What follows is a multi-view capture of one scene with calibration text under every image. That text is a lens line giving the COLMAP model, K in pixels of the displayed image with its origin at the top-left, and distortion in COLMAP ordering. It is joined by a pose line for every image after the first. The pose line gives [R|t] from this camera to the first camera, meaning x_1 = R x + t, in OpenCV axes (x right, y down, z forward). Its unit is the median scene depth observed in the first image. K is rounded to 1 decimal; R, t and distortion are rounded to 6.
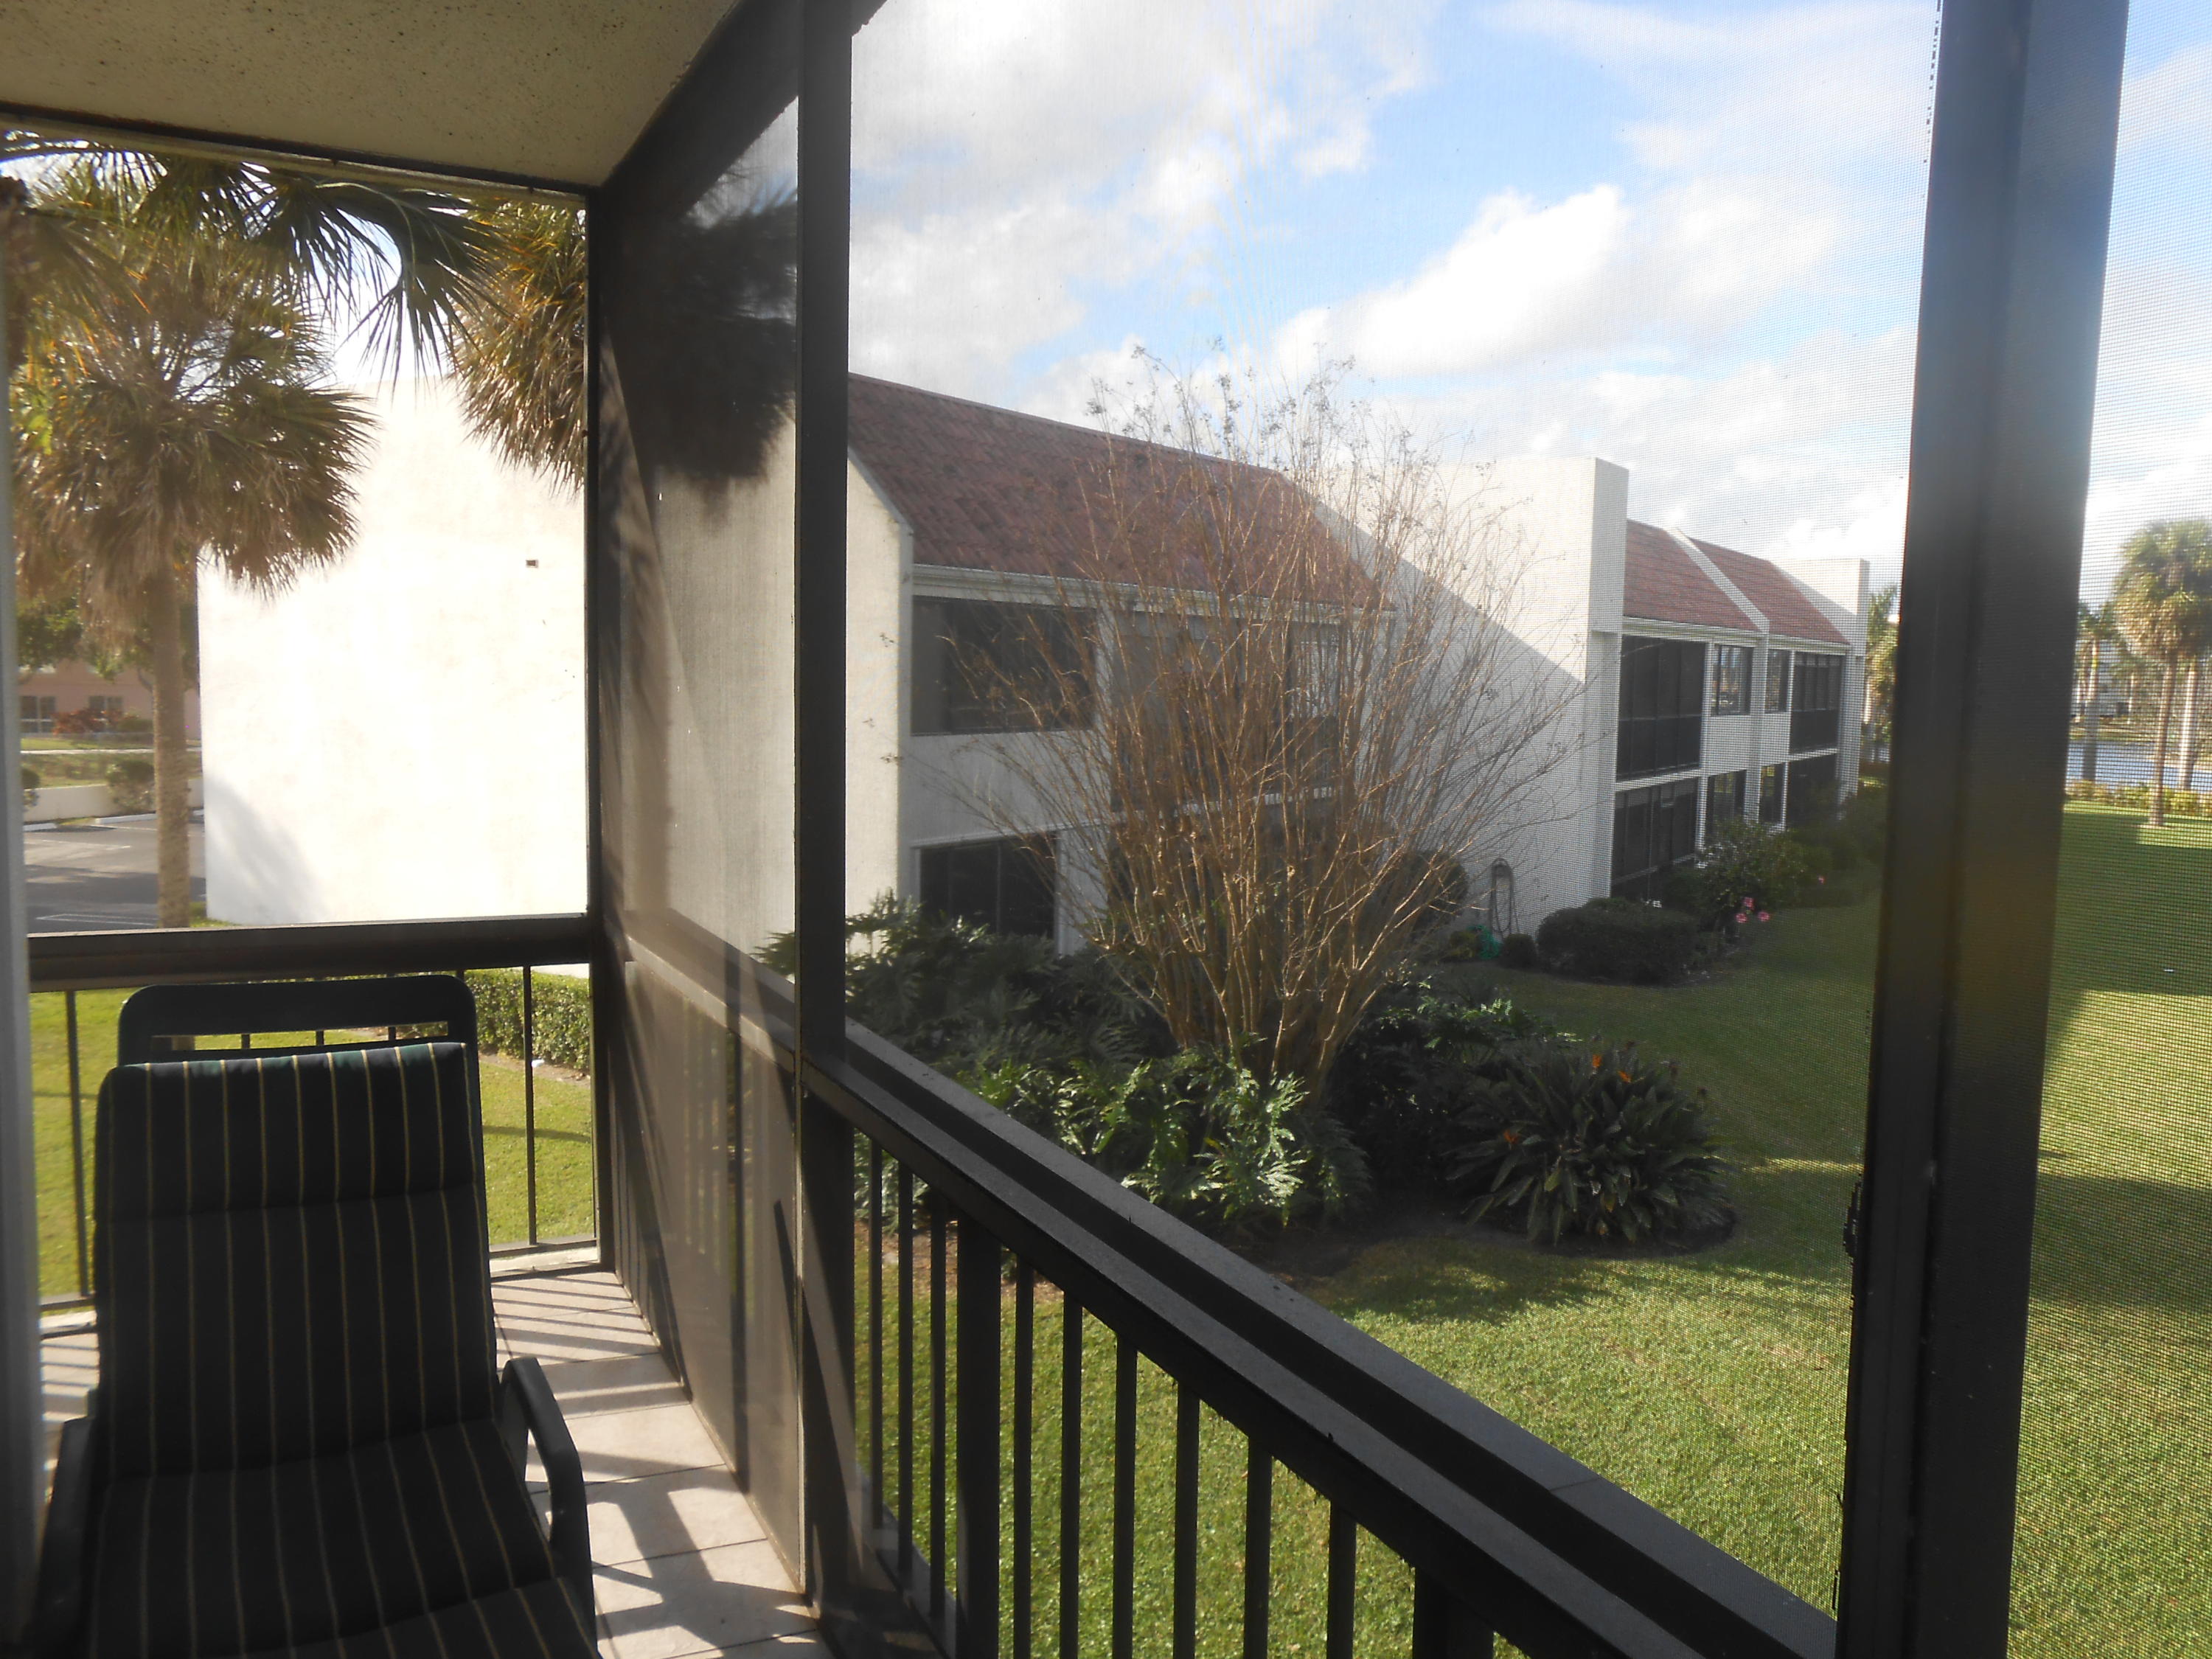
lens RADIAL K [[1808.2, 0, 1089.7], [0, 1808.2, 836.0], [0, 0, 1]] dist [-0.036894, 0.081294]
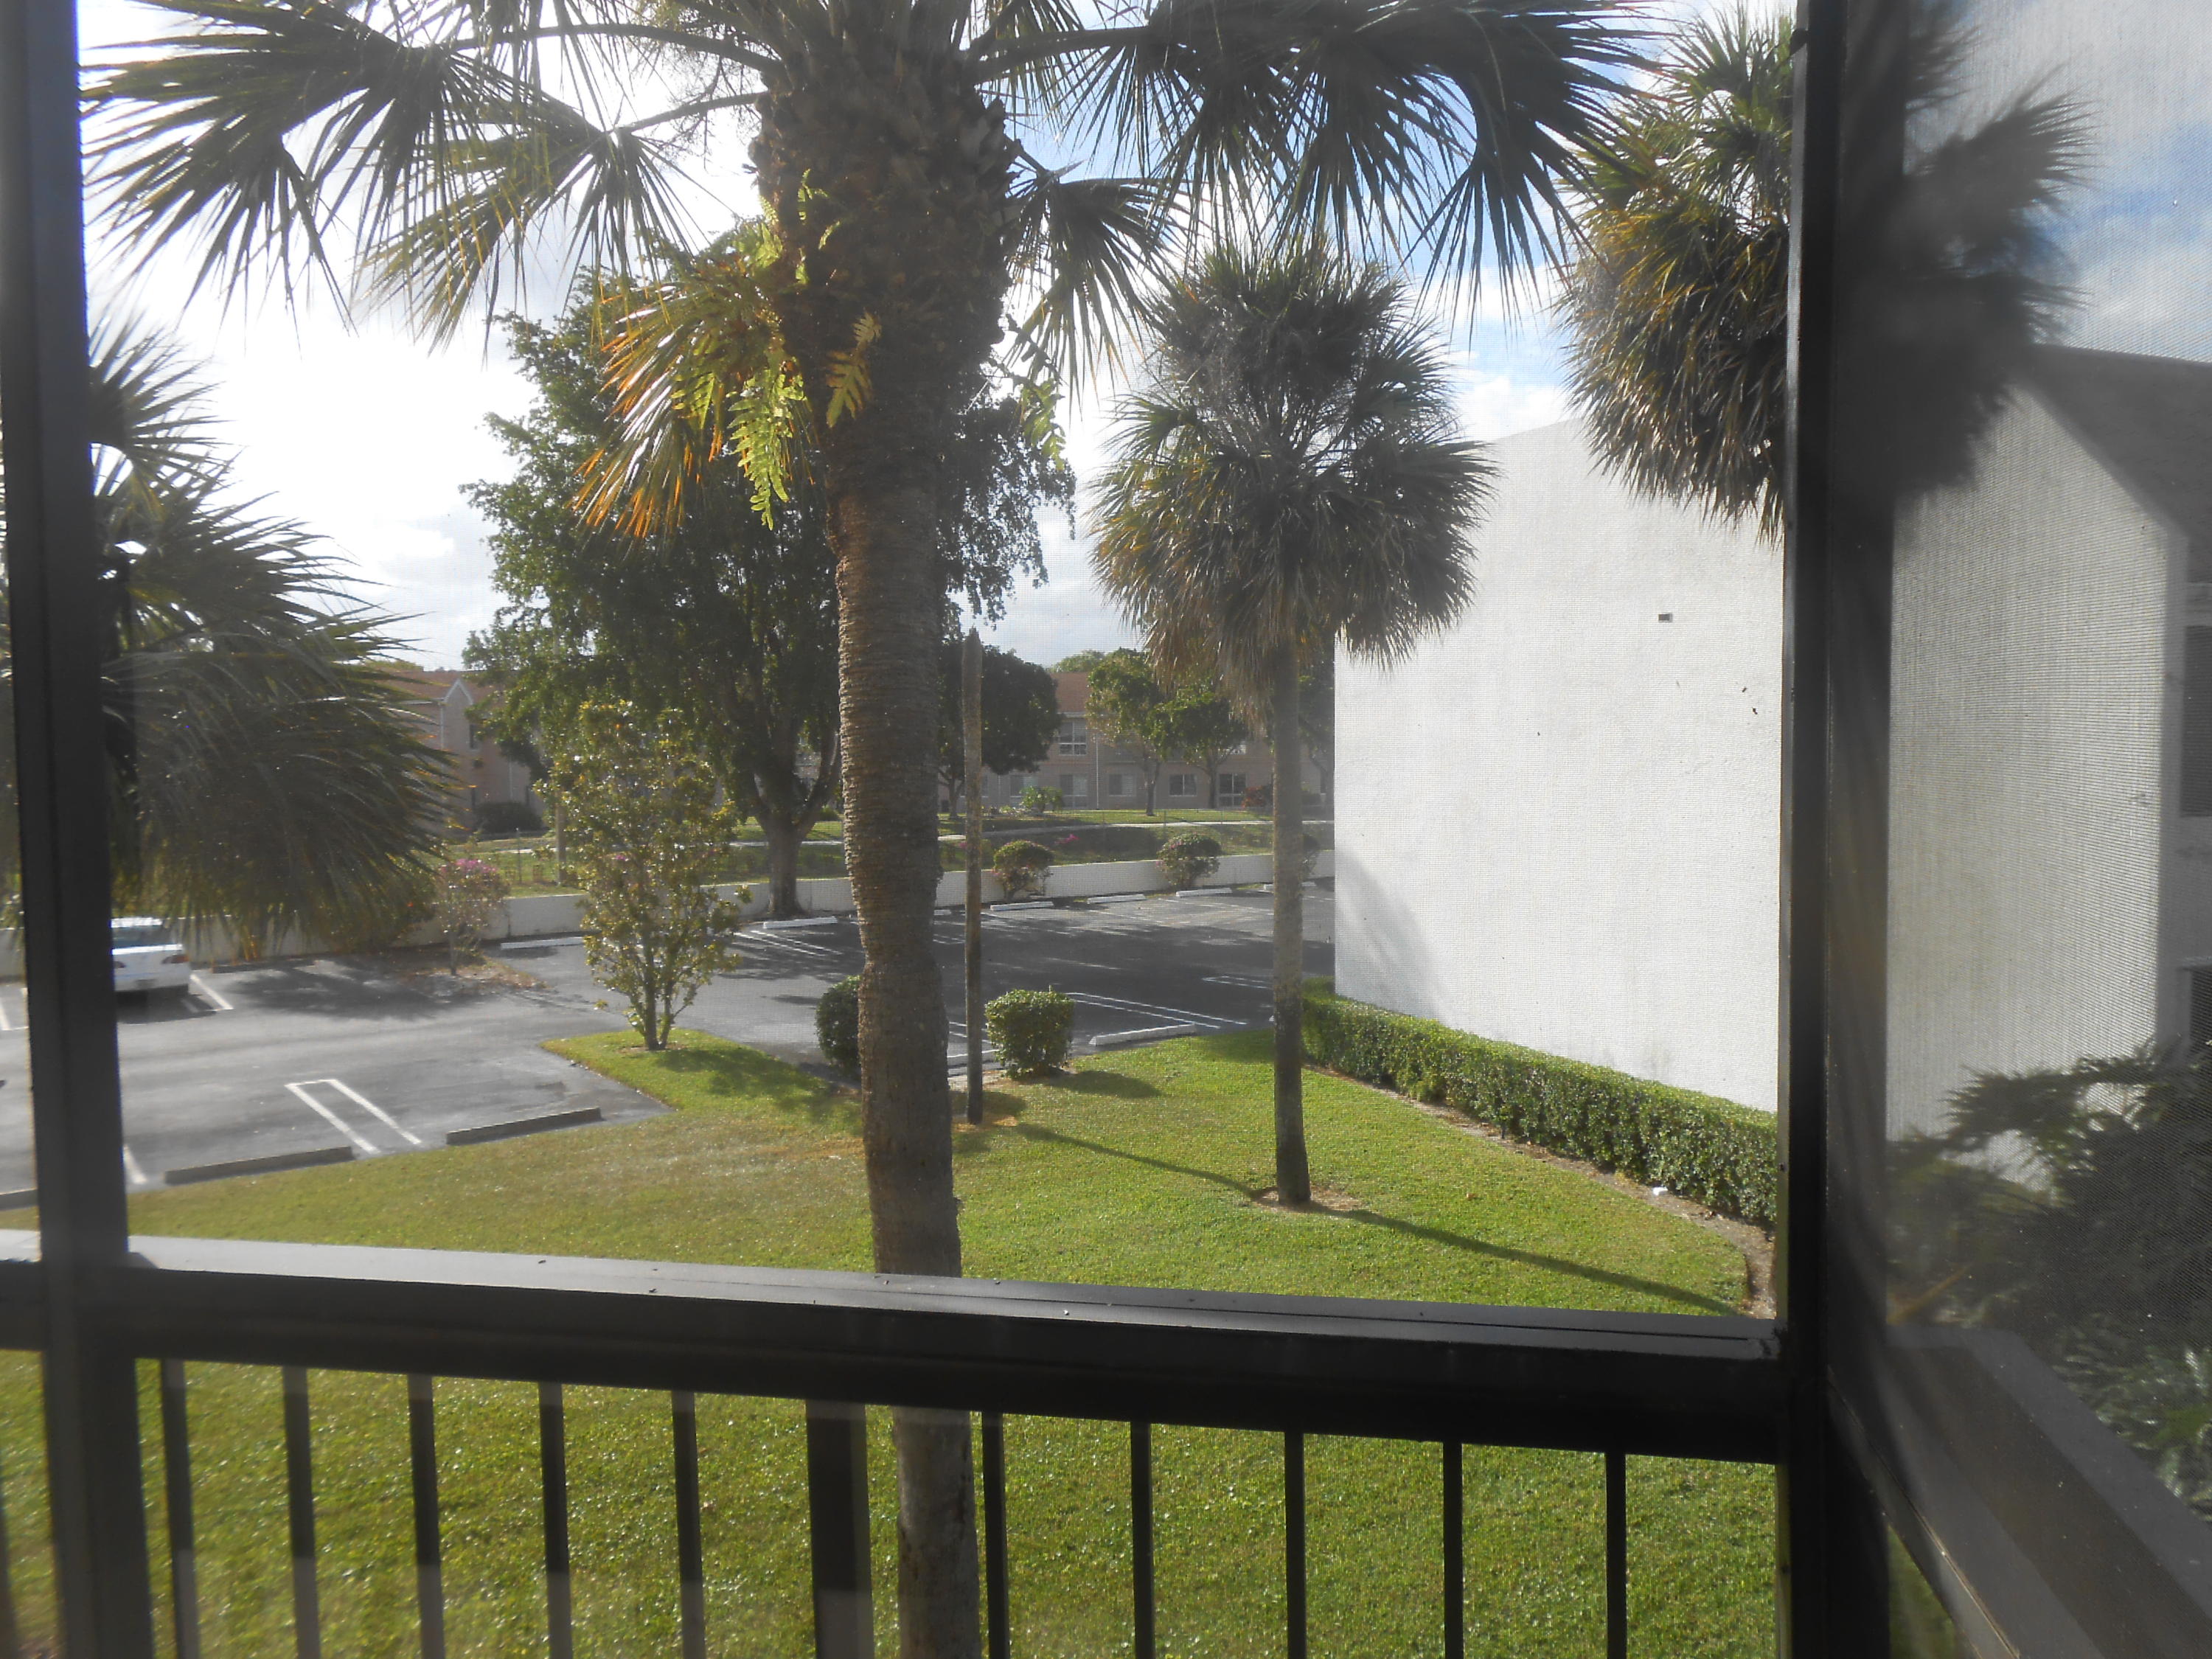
lens RADIAL K [[1808.2, 0, 1089.7], [0, 1808.2, 836.0], [0, 0, 1]] dist [-0.036894, 0.081294]
pose [[0.821155, 0.009342, -0.570629, -0.045108], [-0.032273, 0.999026, -0.030087, -0.011747], [0.569792, 0.043122, 0.820656, 0.146680]]
